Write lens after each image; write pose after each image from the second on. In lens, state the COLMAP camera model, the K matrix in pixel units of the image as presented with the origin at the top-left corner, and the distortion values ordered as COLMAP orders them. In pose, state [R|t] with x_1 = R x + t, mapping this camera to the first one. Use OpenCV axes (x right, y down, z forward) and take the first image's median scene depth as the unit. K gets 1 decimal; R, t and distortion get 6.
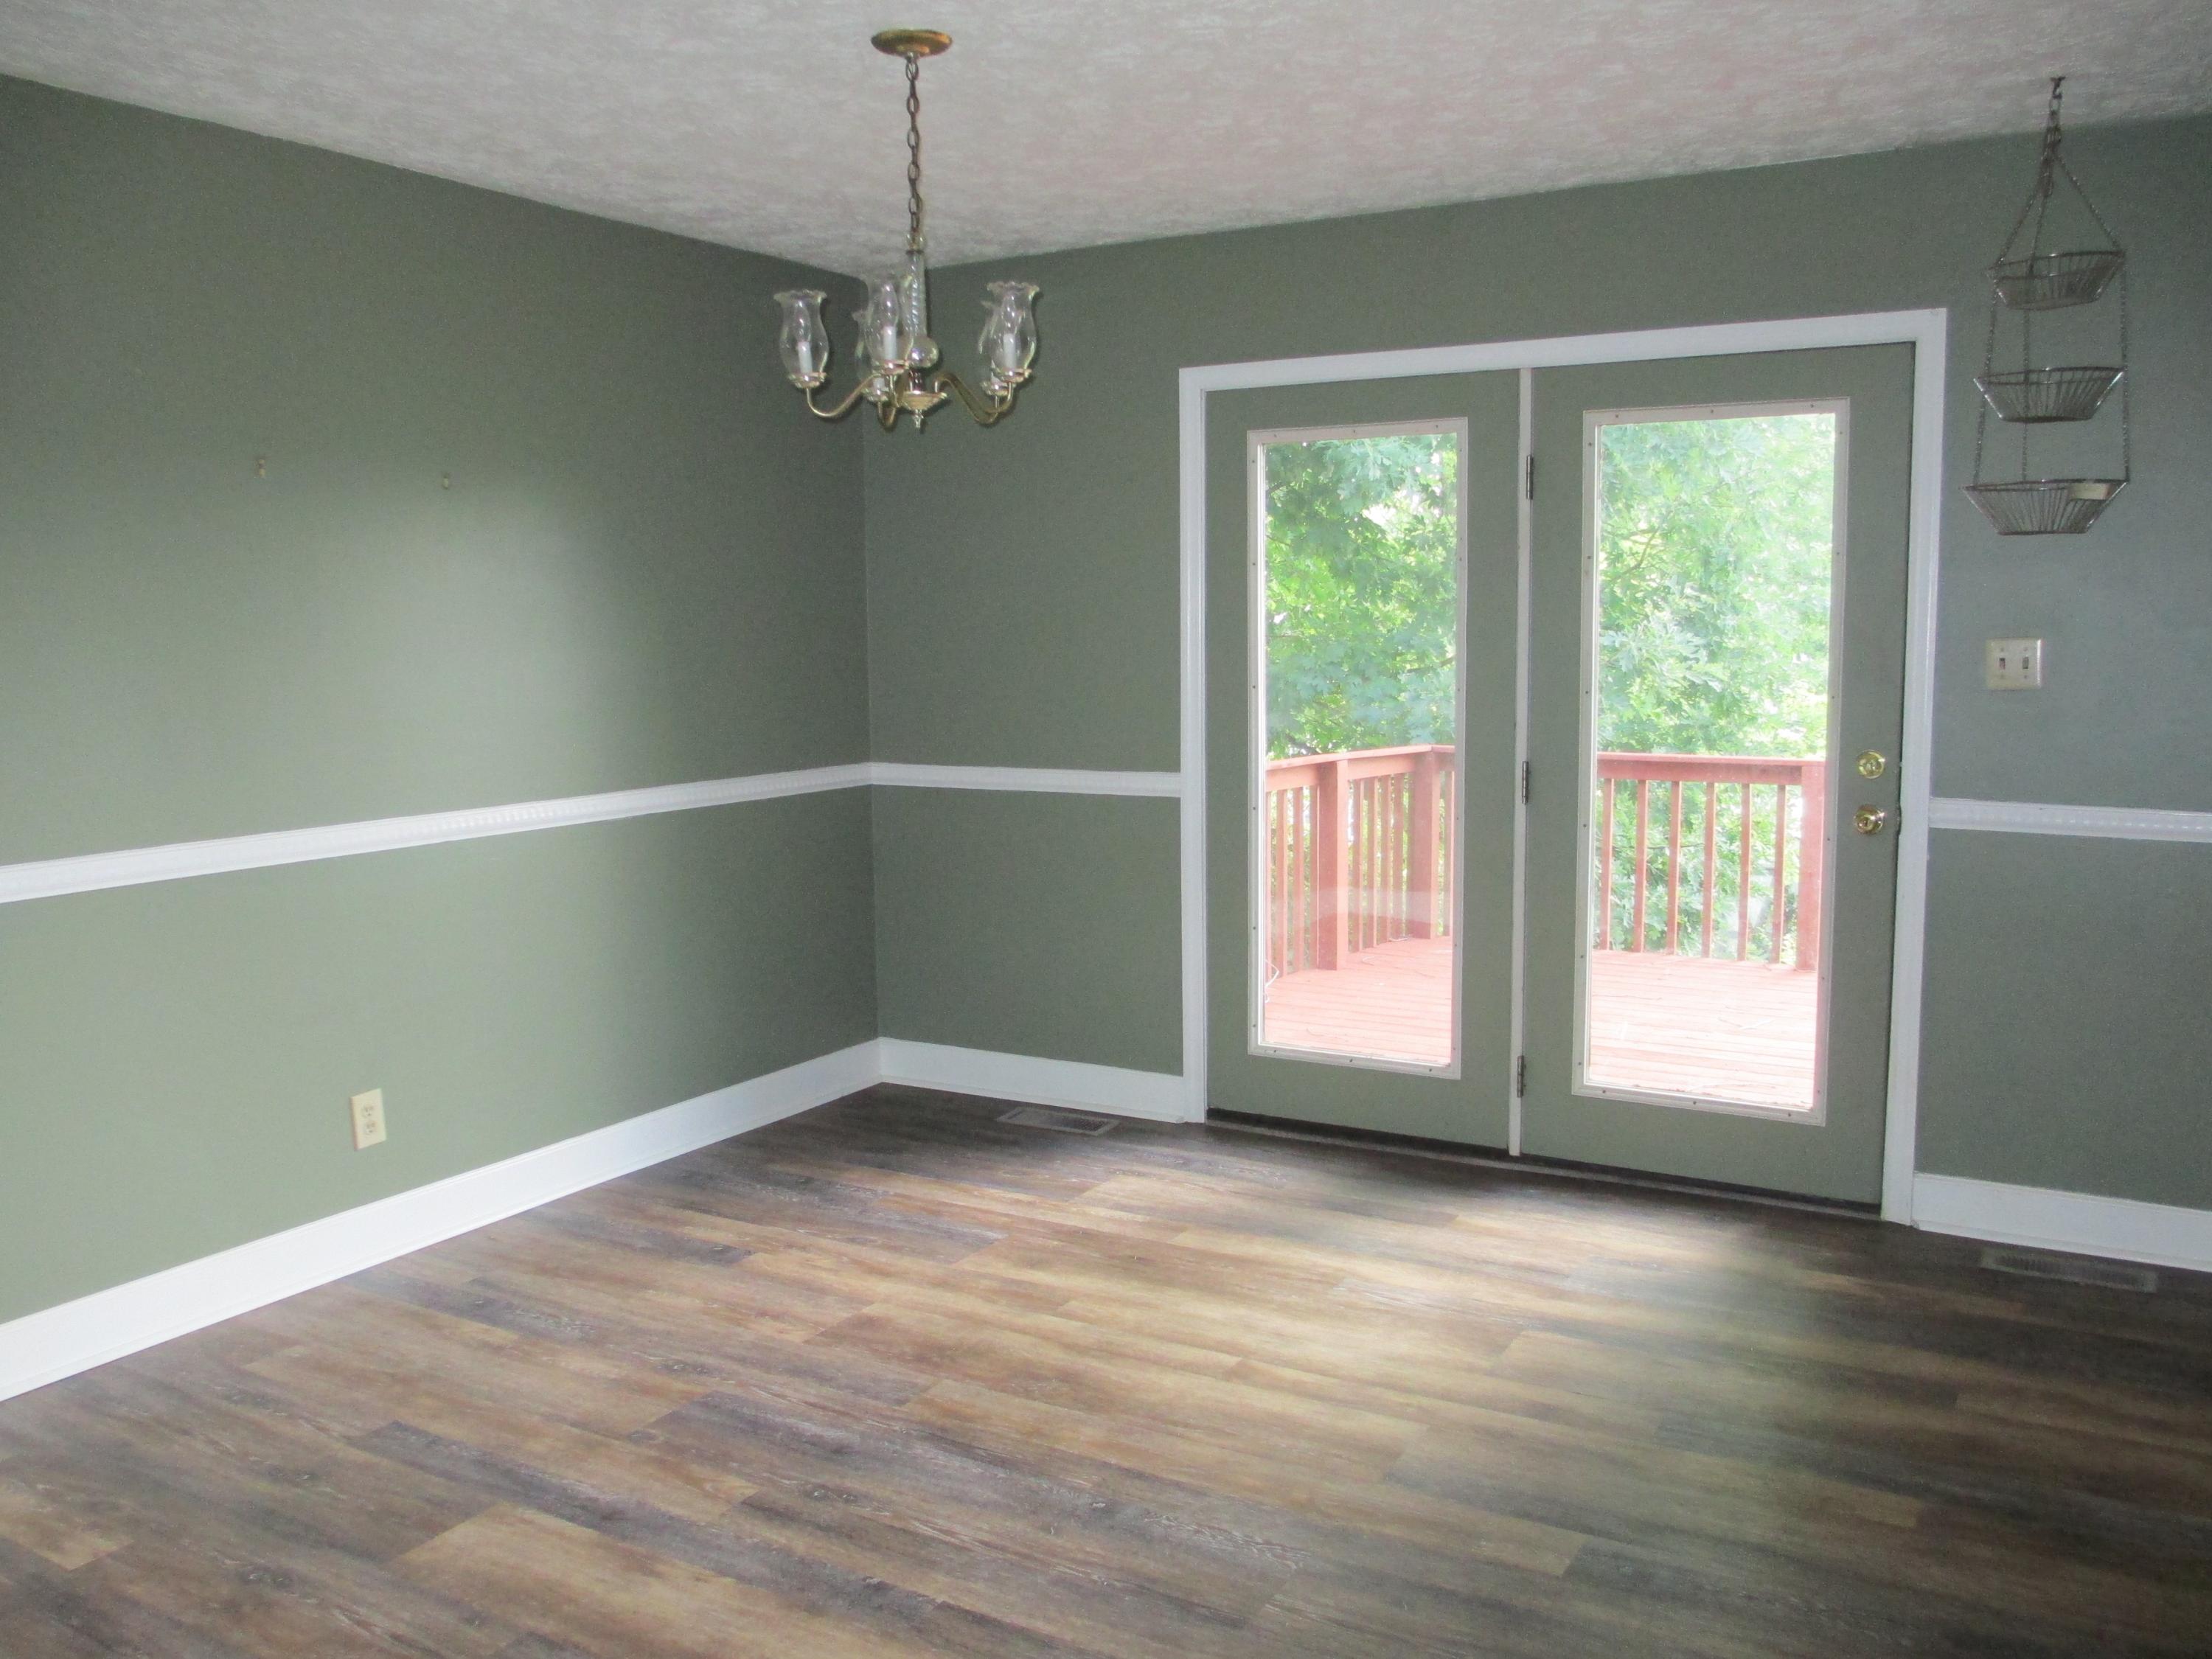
lens RADIAL K [[1823.3, 0, 1124.2], [0, 1823.3, 848.8], [0, 0, 1]] dist [-0.065833, 0.023274]
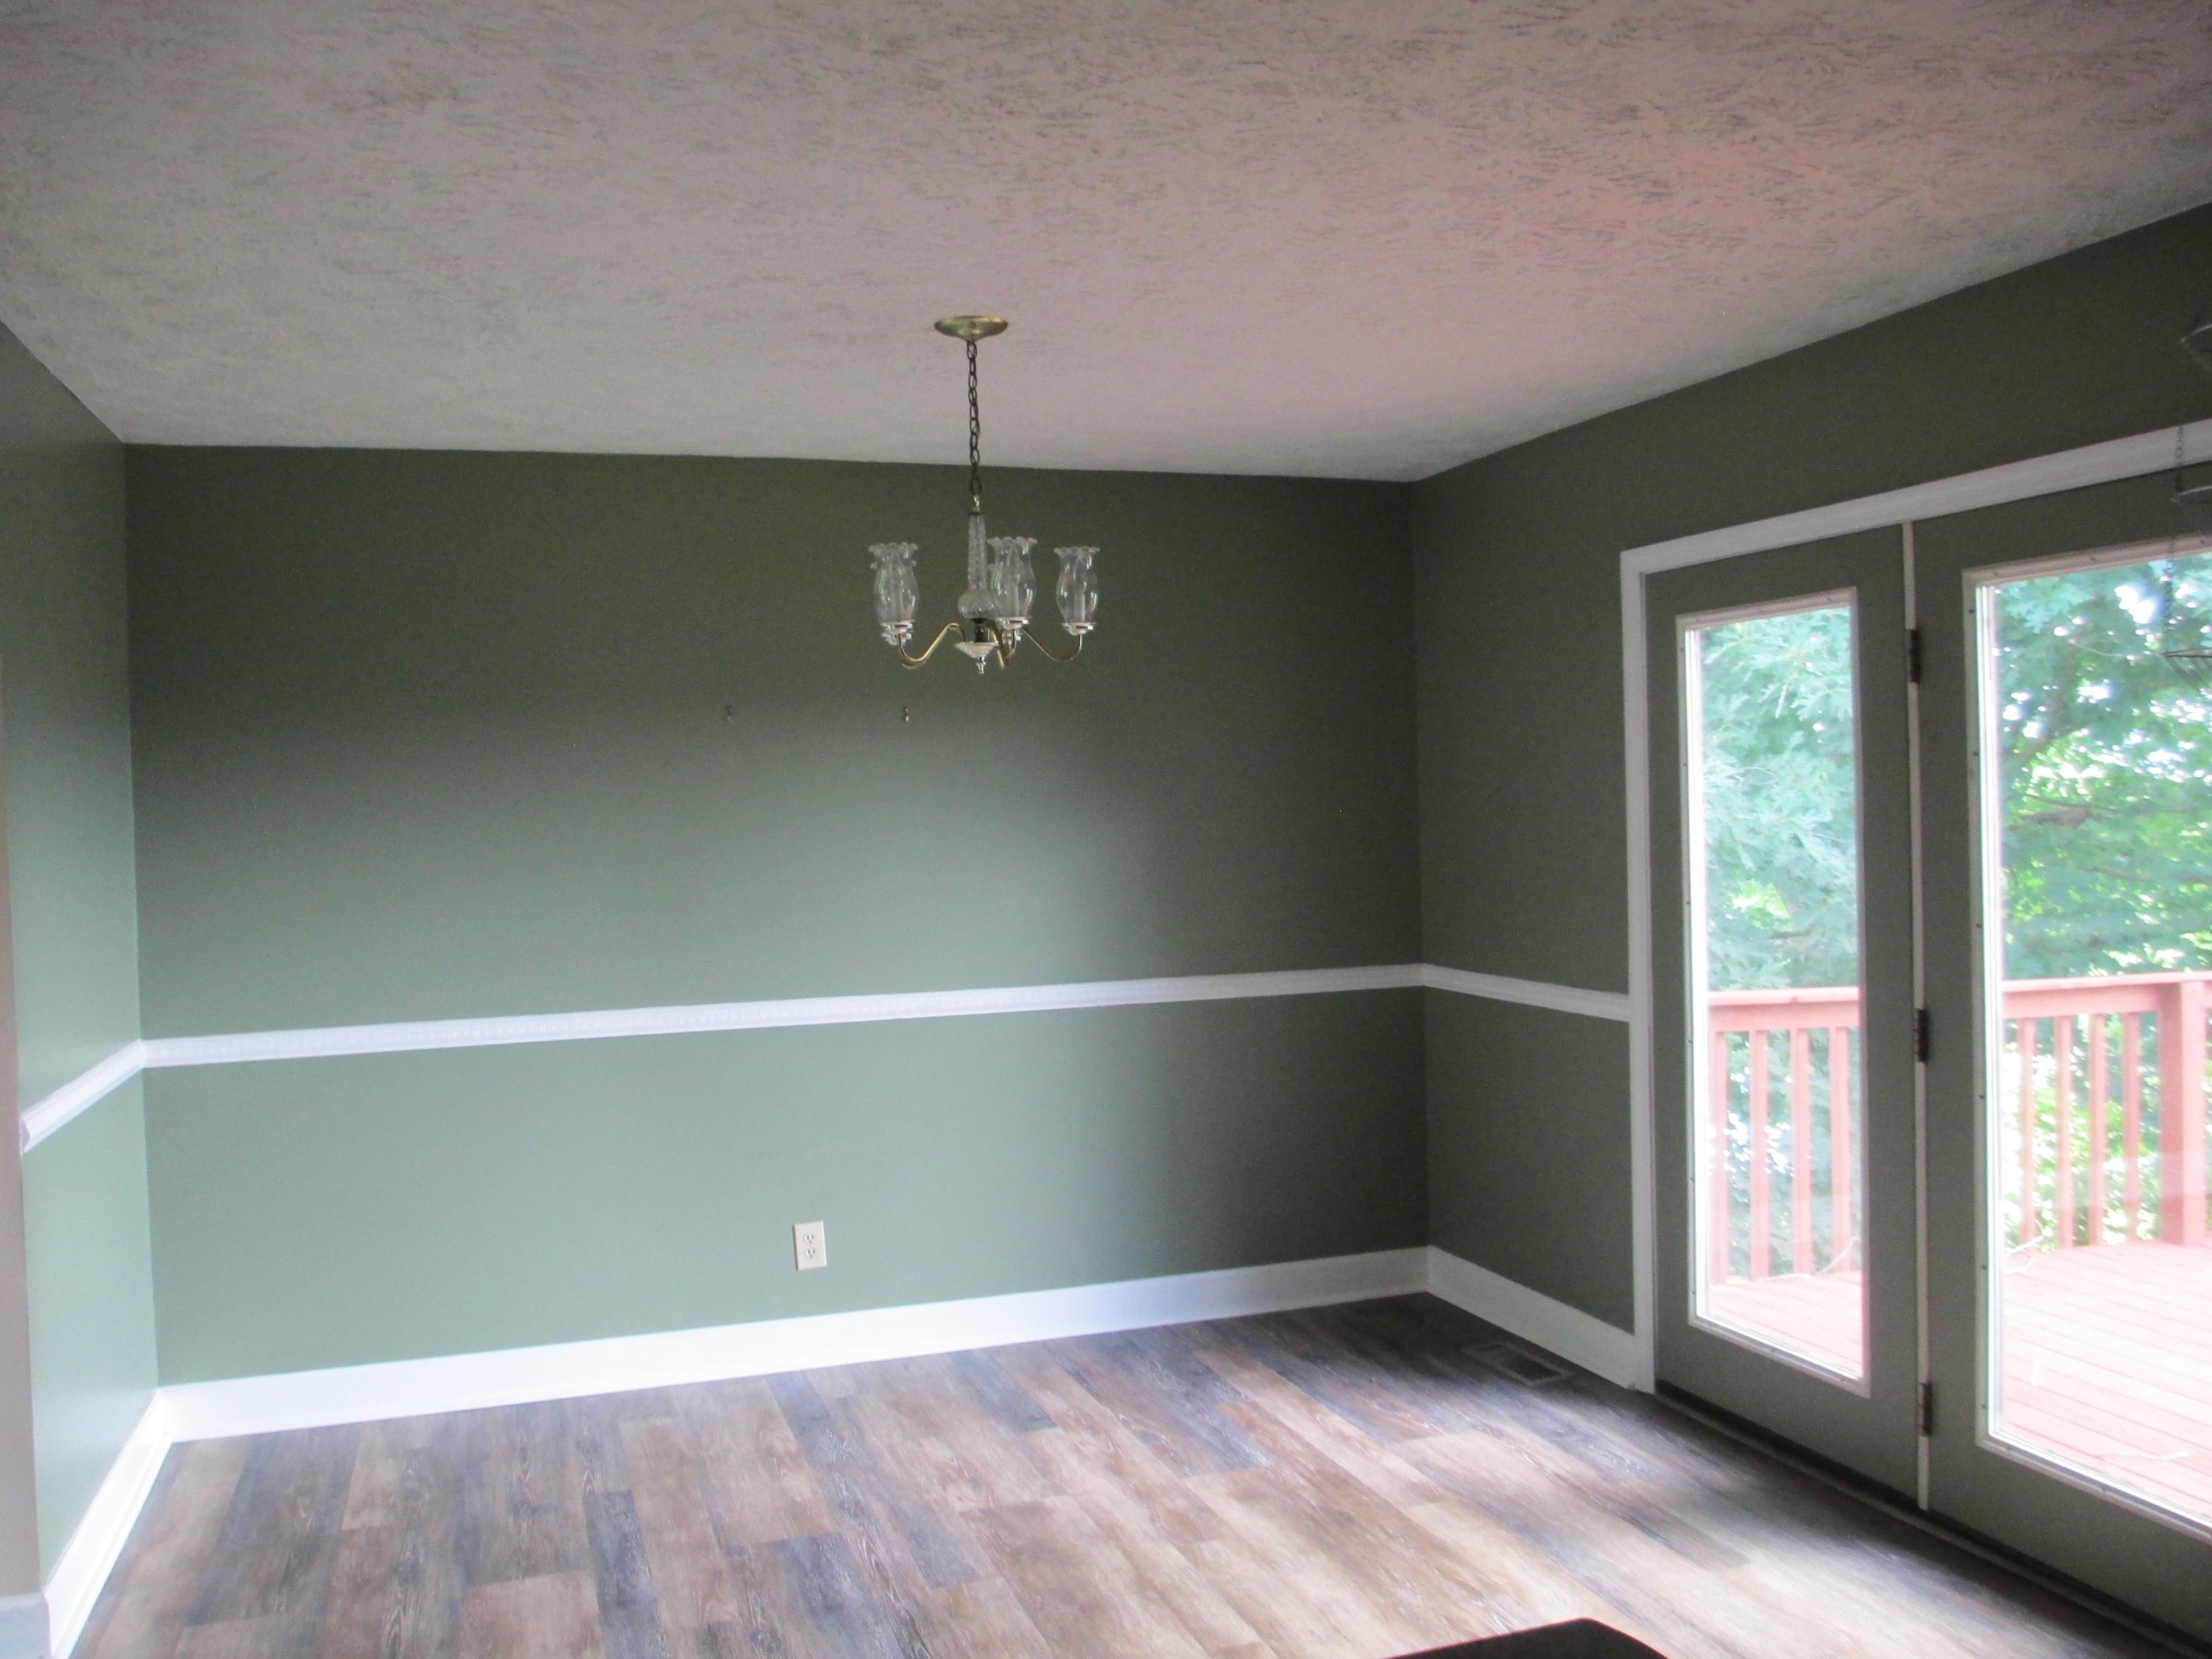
lens RADIAL K [[1823.3, 0, 1117.3], [0, 1823.3, 823.8], [0, 0, 1]] dist [-0.065833, 0.023274]
pose [[0.761905, -0.001030, -0.647688, 0.519064], [-0.064886, 0.994847, -0.077910, -0.048744], [0.644430, 0.101386, 0.757912, 0.186606]]
